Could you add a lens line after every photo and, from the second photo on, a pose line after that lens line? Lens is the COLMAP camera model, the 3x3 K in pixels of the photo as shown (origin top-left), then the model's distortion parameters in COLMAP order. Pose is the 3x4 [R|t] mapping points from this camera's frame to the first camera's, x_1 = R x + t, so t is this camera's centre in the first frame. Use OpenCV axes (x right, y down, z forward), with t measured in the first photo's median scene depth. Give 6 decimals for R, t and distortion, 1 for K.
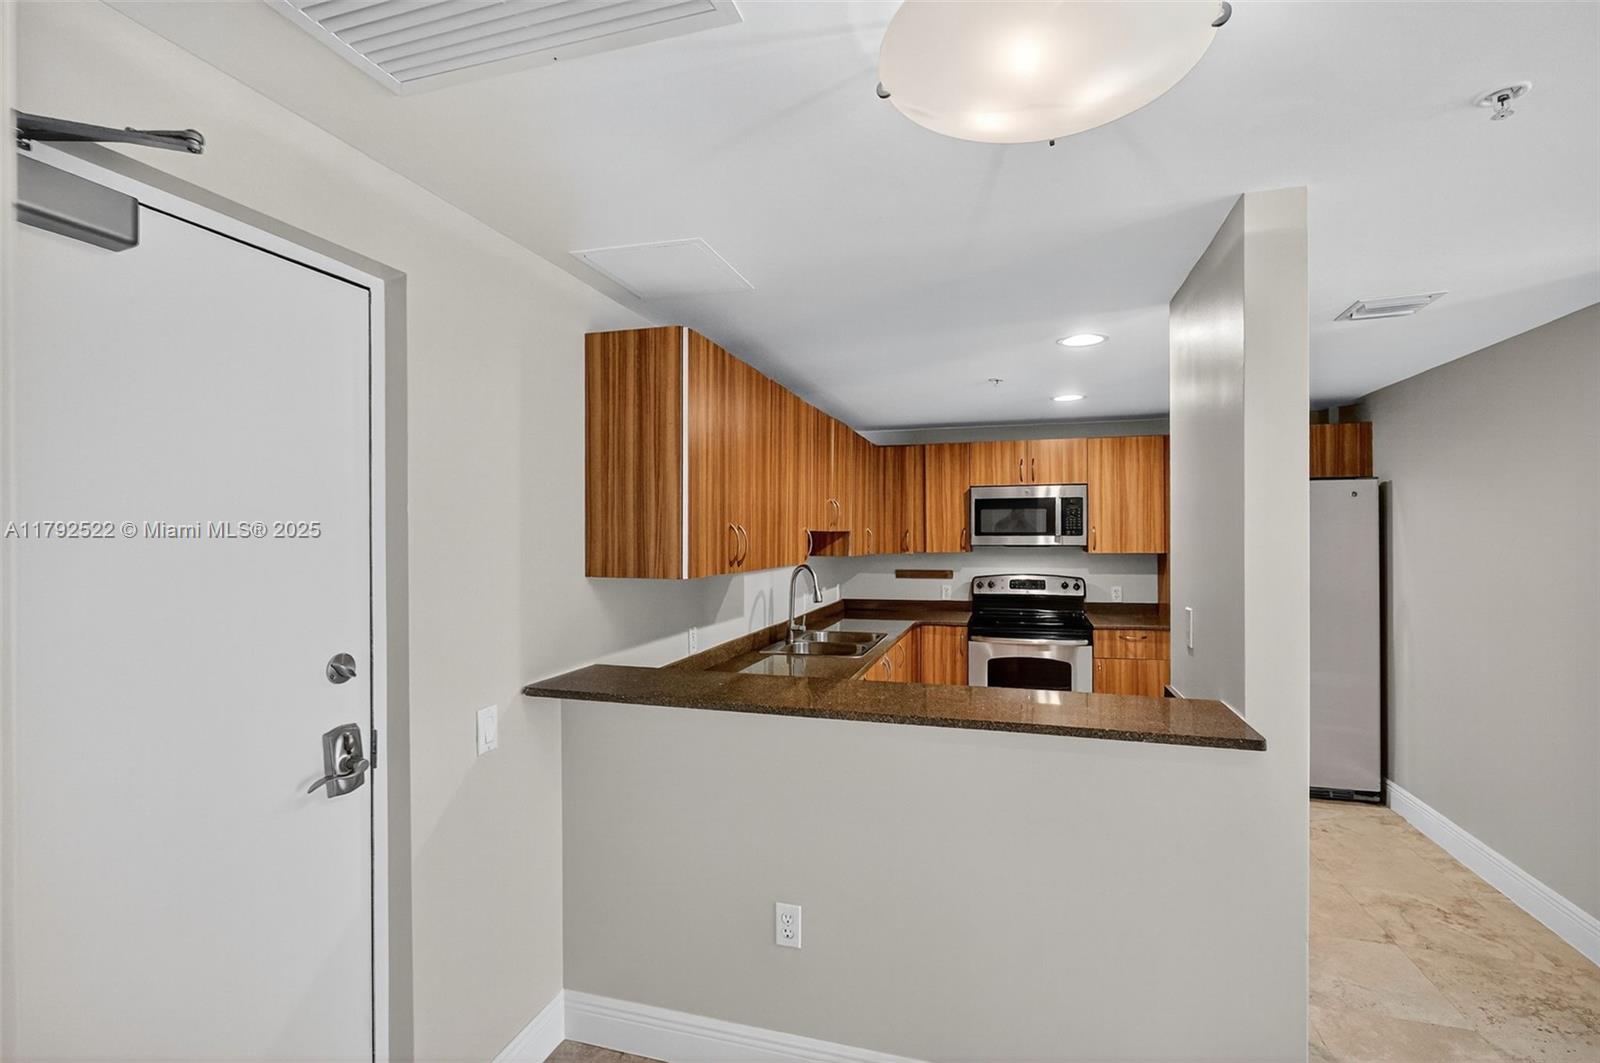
lens RADIAL K [[705.2, 0, 800.0], [0, 705.2, 531.5], [0, 0, 1]] dist [-0.013754, 0.000006]
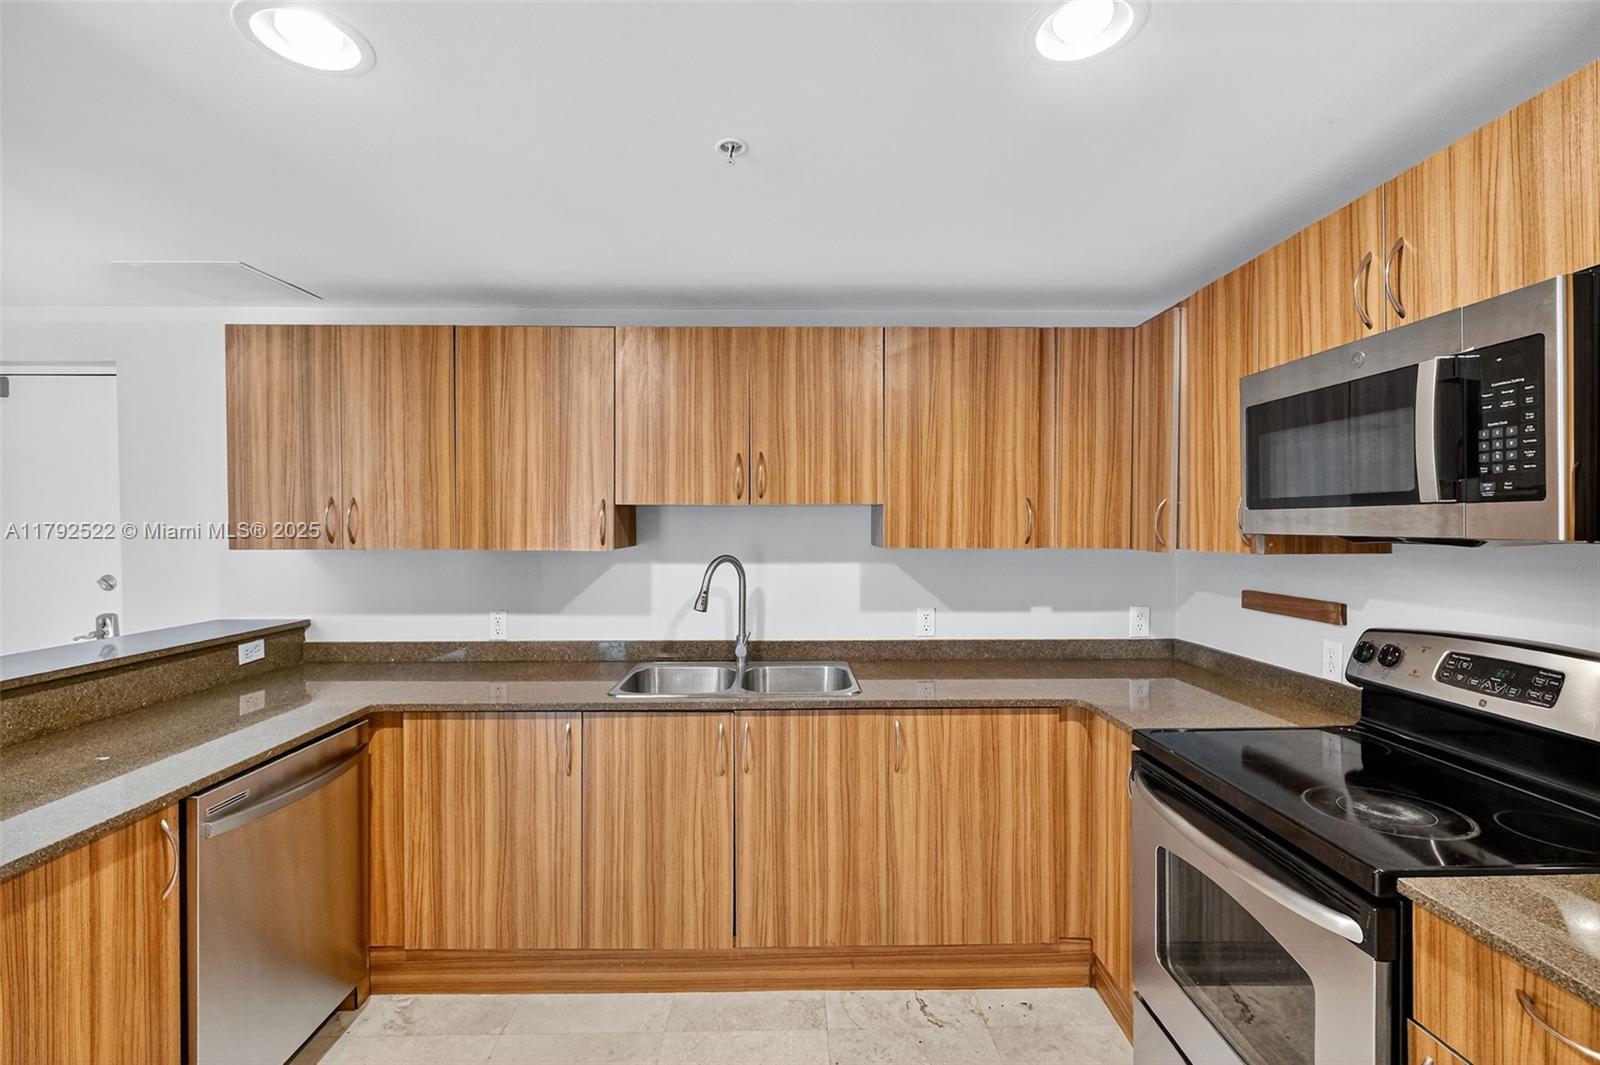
lens RADIAL K [[705.2, 0, 800.0], [0, 705.2, 532.5], [0, 0, 1]] dist [-0.013754, 0.000006]
pose [[0.304146, 0.015510, -0.952499, 0.543183], [0.004926, 0.999828, 0.017854, 0.010606], [0.952613, -0.010123, 0.304017, 0.694427]]
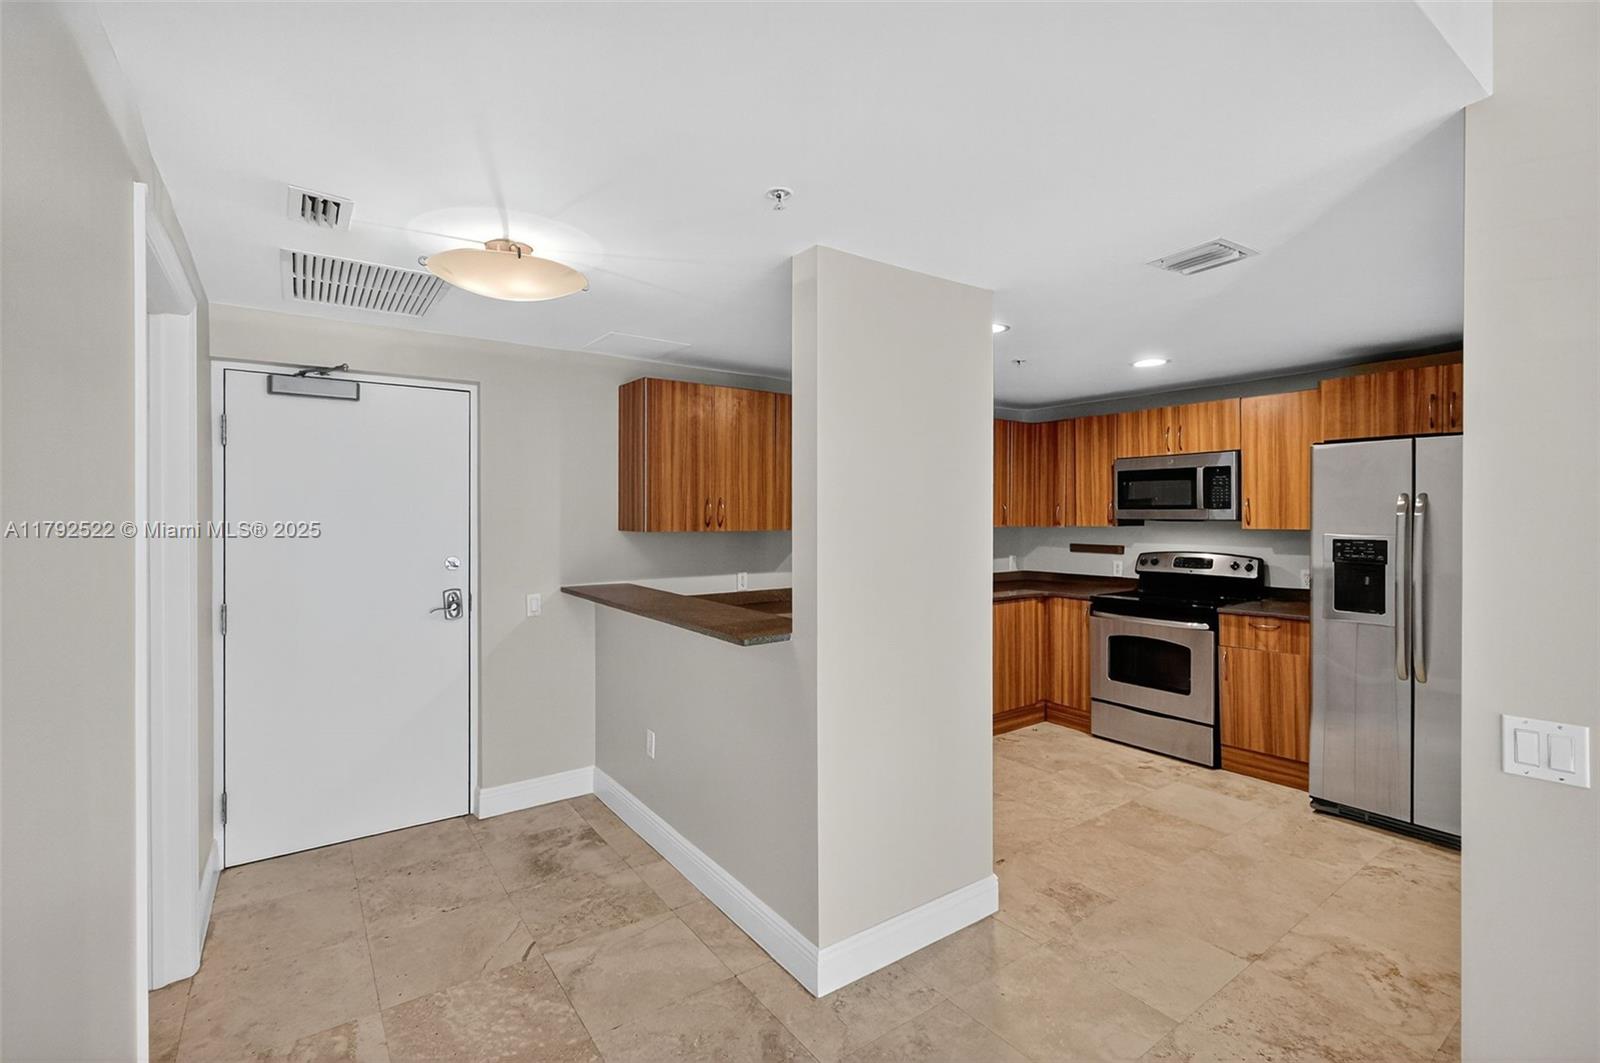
lens RADIAL K [[705.7, 0, 791.1], [0, 705.7, 519.2], [0, 0, 1]] dist [-0.012487, 0.000083]
pose [[0.785168, 0.007753, -0.619234, 0.512463], [0.000185, 0.999919, 0.012754, 0.007468], [0.619283, -0.010128, 0.785103, -0.035292]]
